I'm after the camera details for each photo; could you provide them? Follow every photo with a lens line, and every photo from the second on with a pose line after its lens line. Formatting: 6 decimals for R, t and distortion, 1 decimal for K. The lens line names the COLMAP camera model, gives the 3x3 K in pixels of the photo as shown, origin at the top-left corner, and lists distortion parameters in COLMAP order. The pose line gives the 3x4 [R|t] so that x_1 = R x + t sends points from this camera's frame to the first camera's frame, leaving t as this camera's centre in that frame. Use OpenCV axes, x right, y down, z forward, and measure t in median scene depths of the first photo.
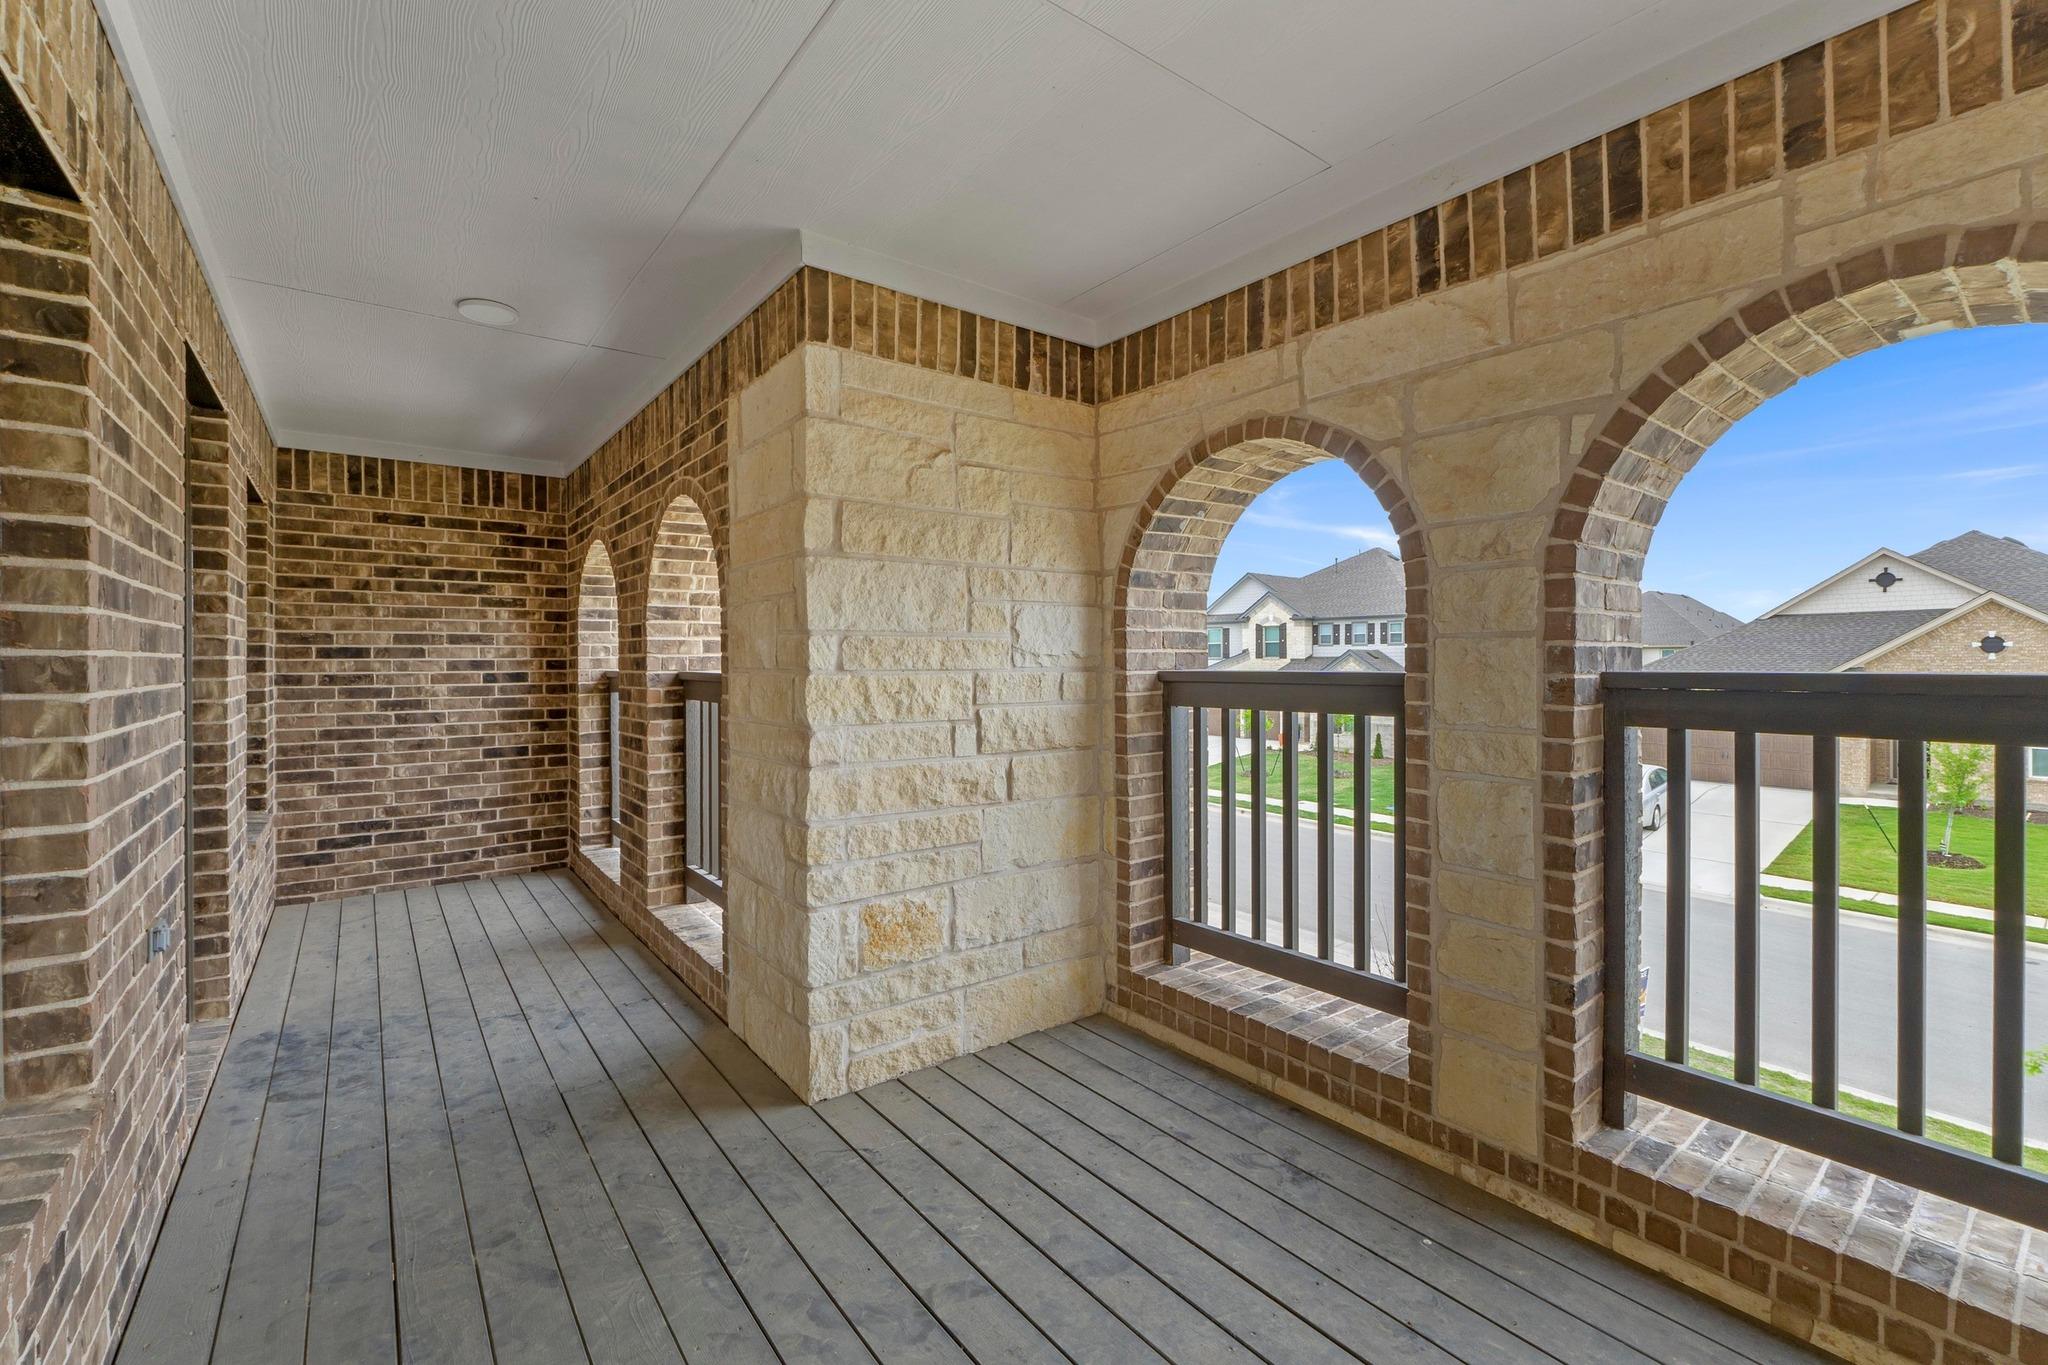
lens RADIAL K [[880.8, 0, 1022.7], [0, 880.8, 666.9], [0, 0, 1]] dist [-0.010530, 0.000524]
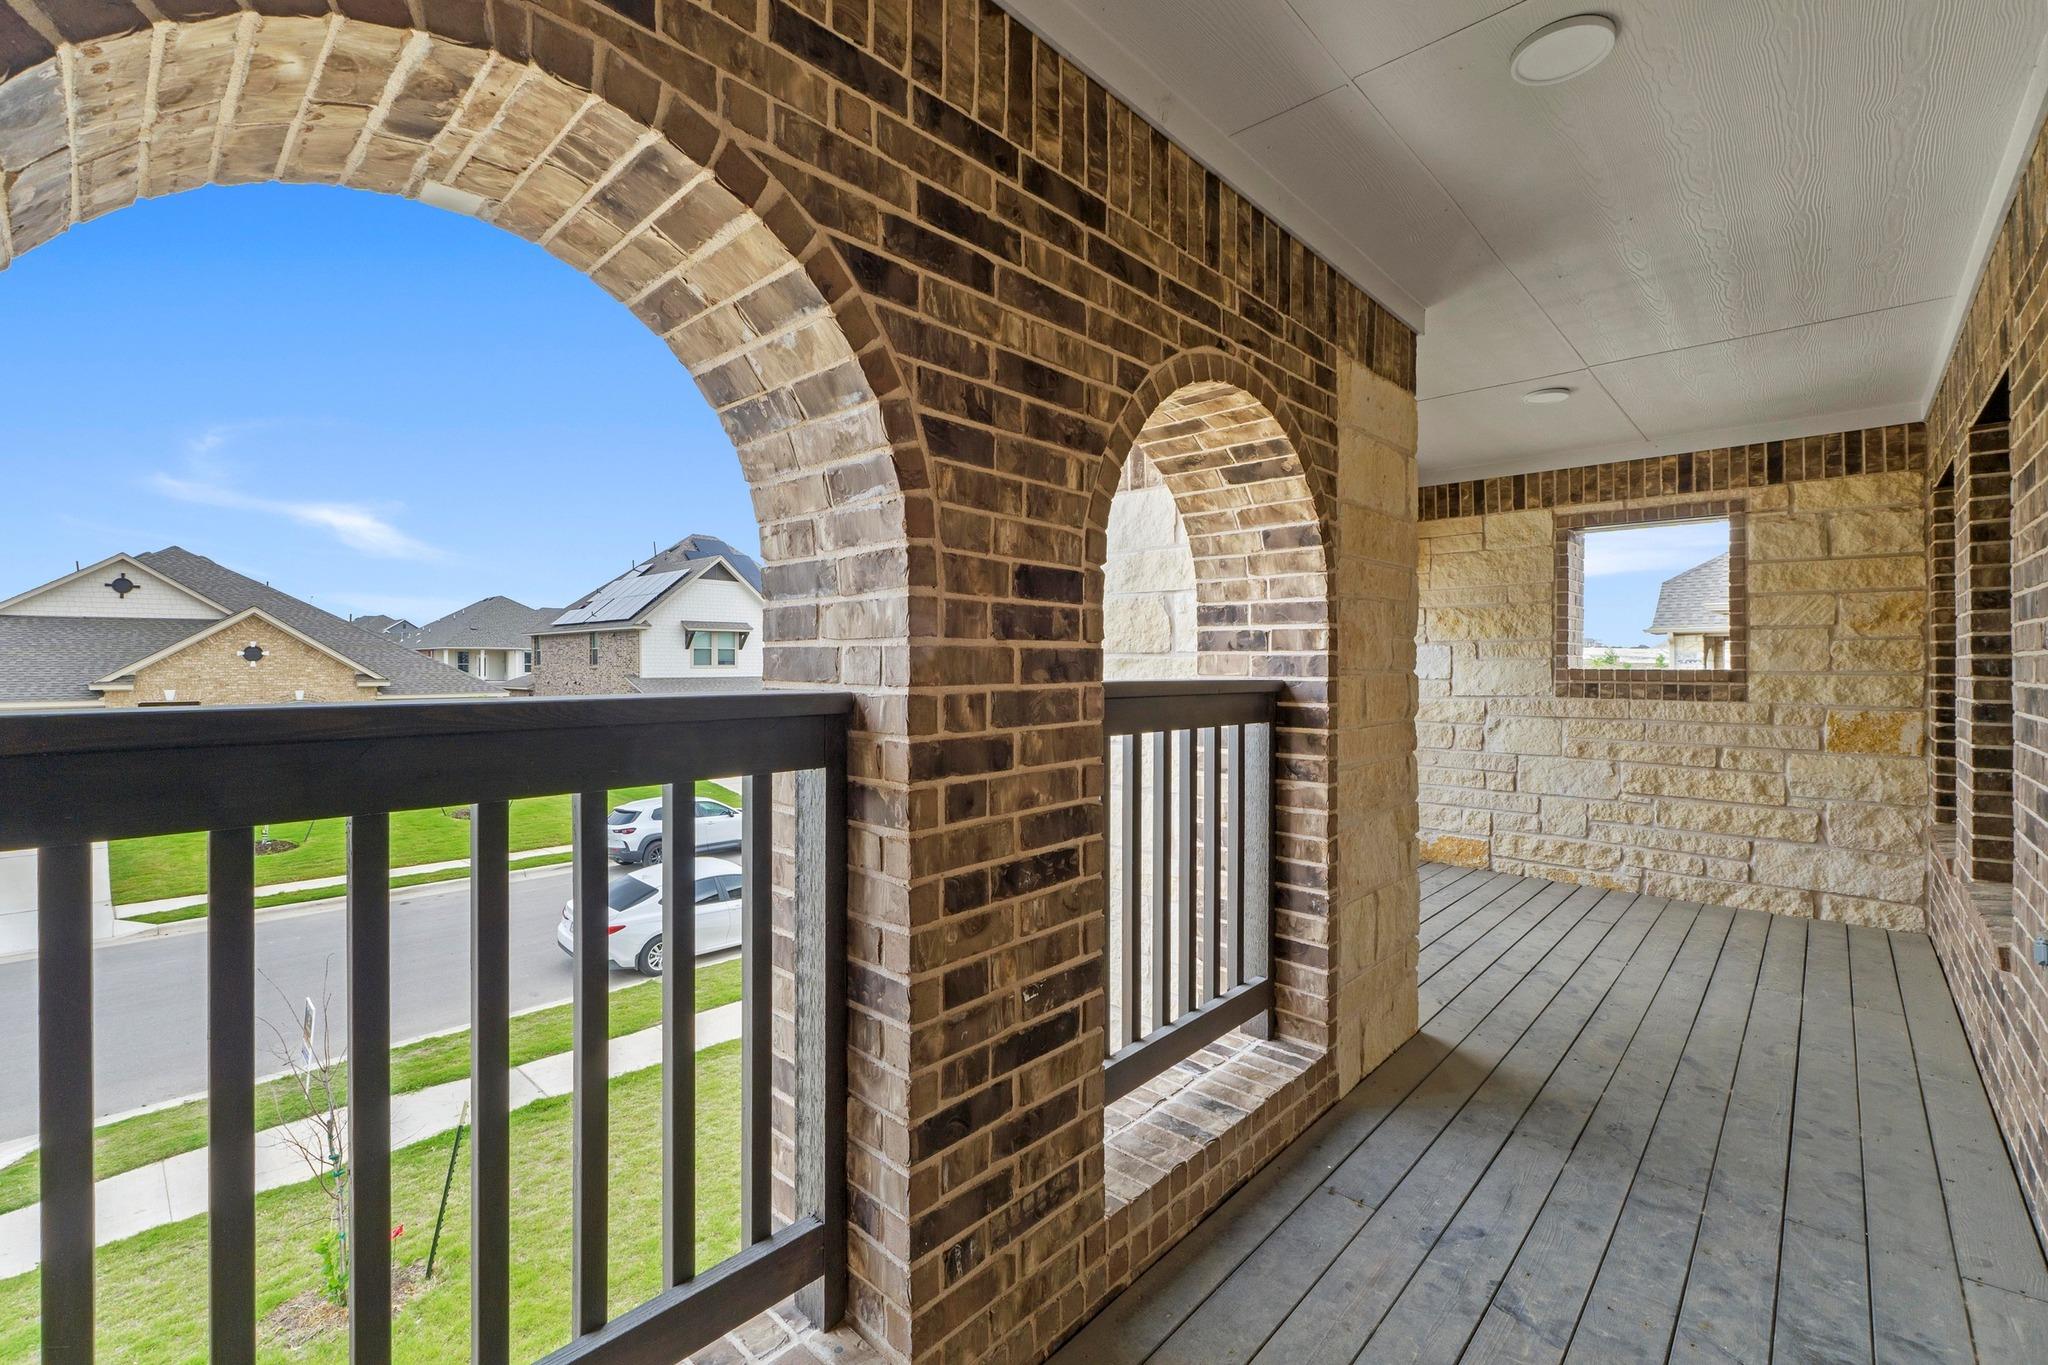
lens RADIAL K [[880.8, 0, 1018.3], [0, 880.8, 670.1], [0, 0, 1]] dist [-0.010530, 0.000524]
pose [[-0.175701, -0.002140, 0.984441, -1.123889], [0.008683, 0.999955, 0.003723, -0.002504], [-0.984405, 0.009202, -0.175674, 1.475210]]
